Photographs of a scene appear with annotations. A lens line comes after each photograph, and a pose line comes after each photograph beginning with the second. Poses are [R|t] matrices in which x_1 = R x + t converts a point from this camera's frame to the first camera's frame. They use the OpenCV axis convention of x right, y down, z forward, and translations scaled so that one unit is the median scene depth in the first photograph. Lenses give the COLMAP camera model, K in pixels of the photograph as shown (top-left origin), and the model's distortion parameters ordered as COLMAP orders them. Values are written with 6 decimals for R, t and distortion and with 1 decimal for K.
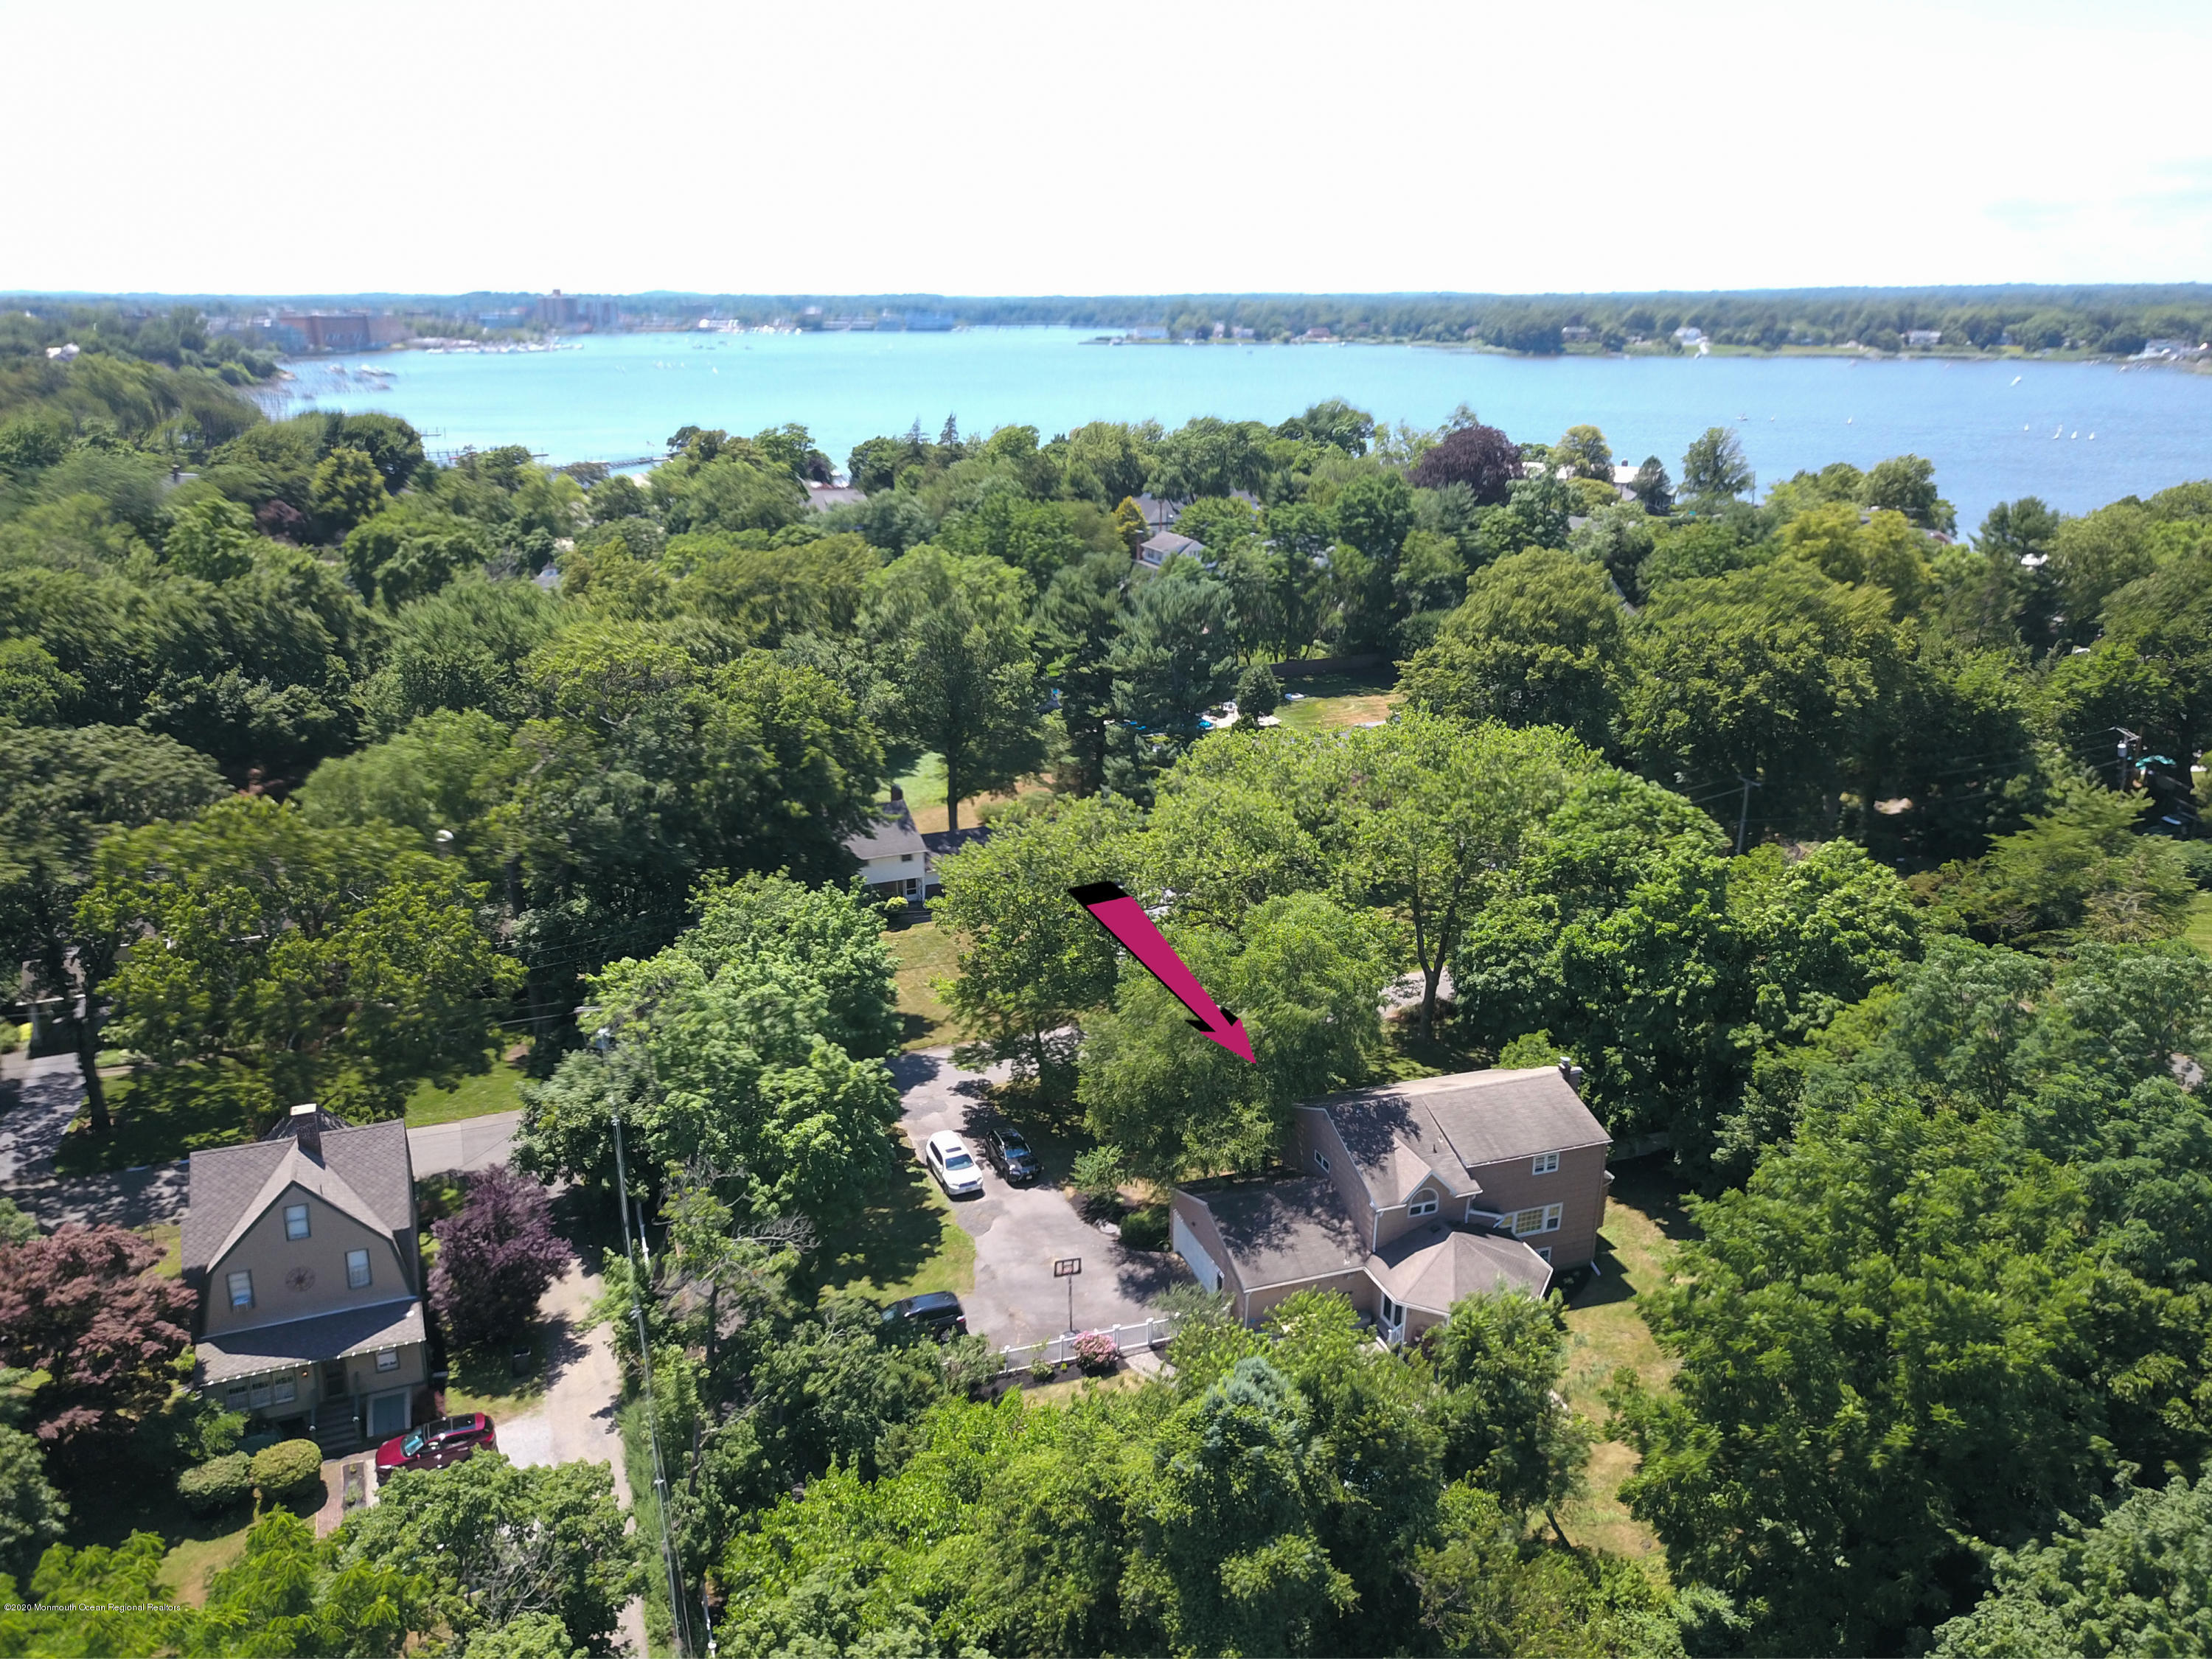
lens RADIAL K [[1683.1, 0, 1150.2], [0, 1683.1, 795.2], [0, 0, 1]] dist [-0.005281, -0.003173]
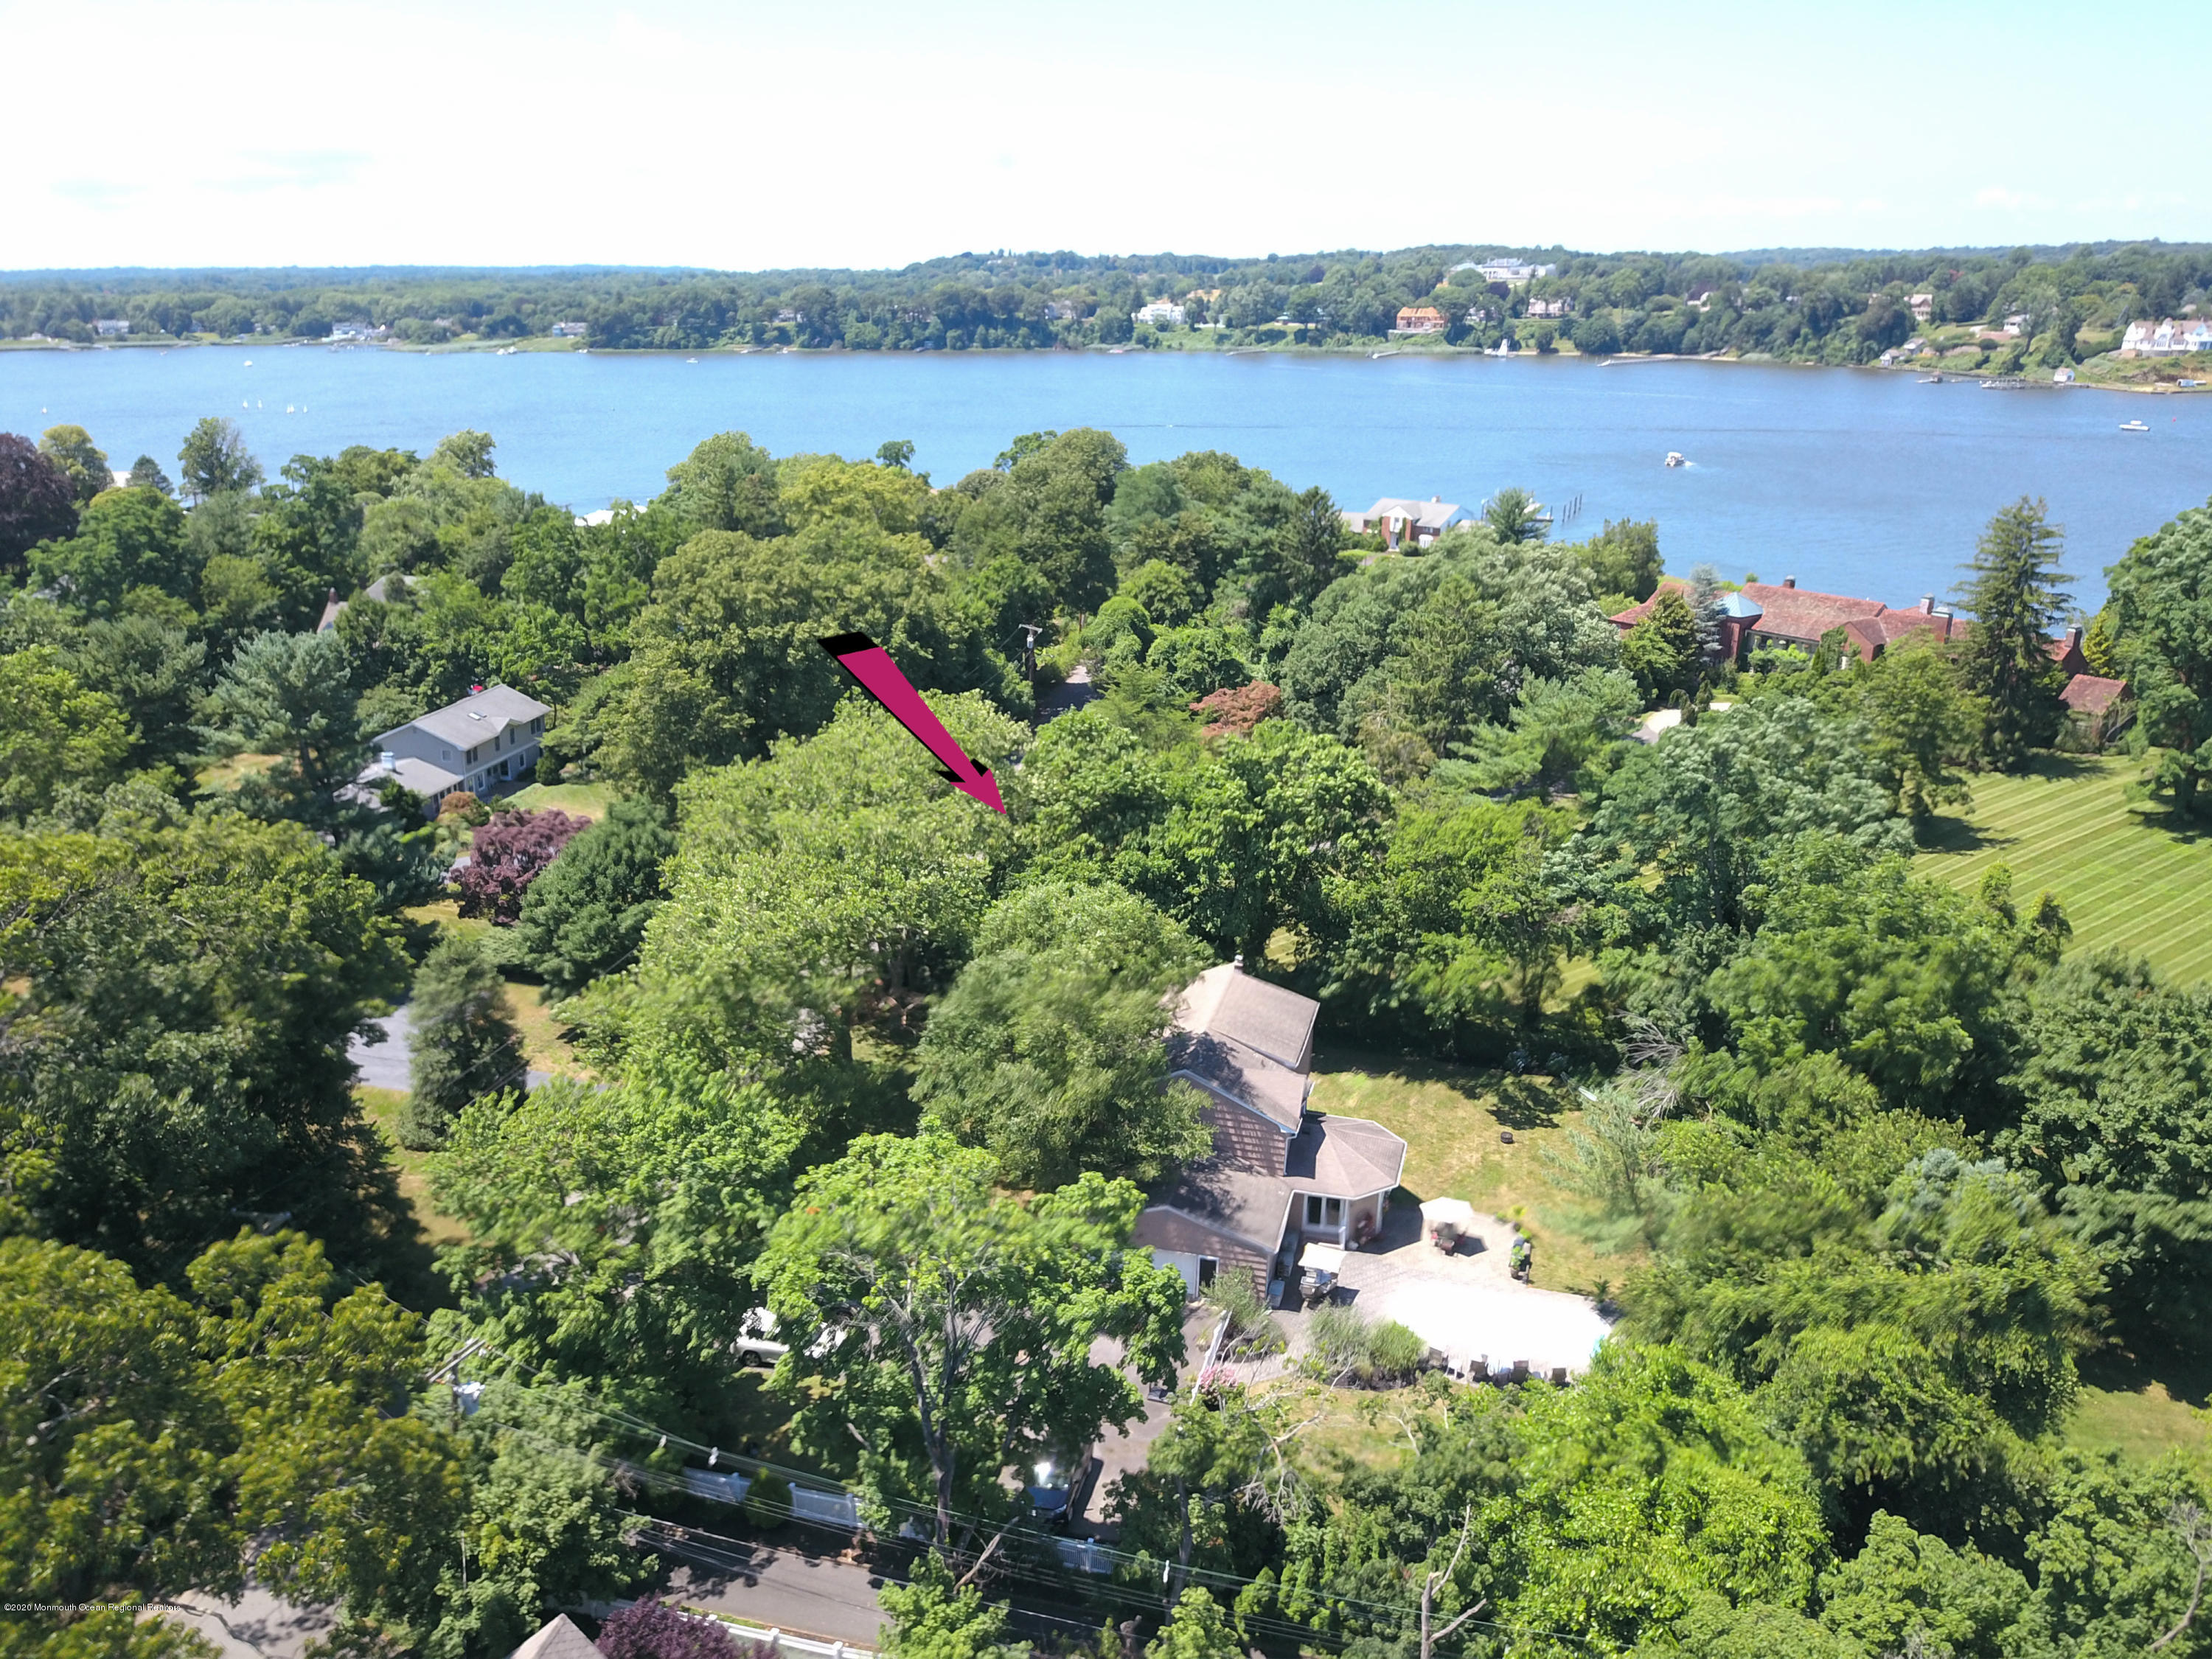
lens RADIAL K [[1662.7, 0, 1079.7], [0, 1662.7, 874.0], [0, 0, 1]] dist [0.006780, -0.002078]
pose [[0.585868, -0.280128, 0.760452, -0.440543], [0.240159, 0.956222, 0.167221, -0.071261], [-0.774004, 0.084660, 0.627495, 0.277002]]
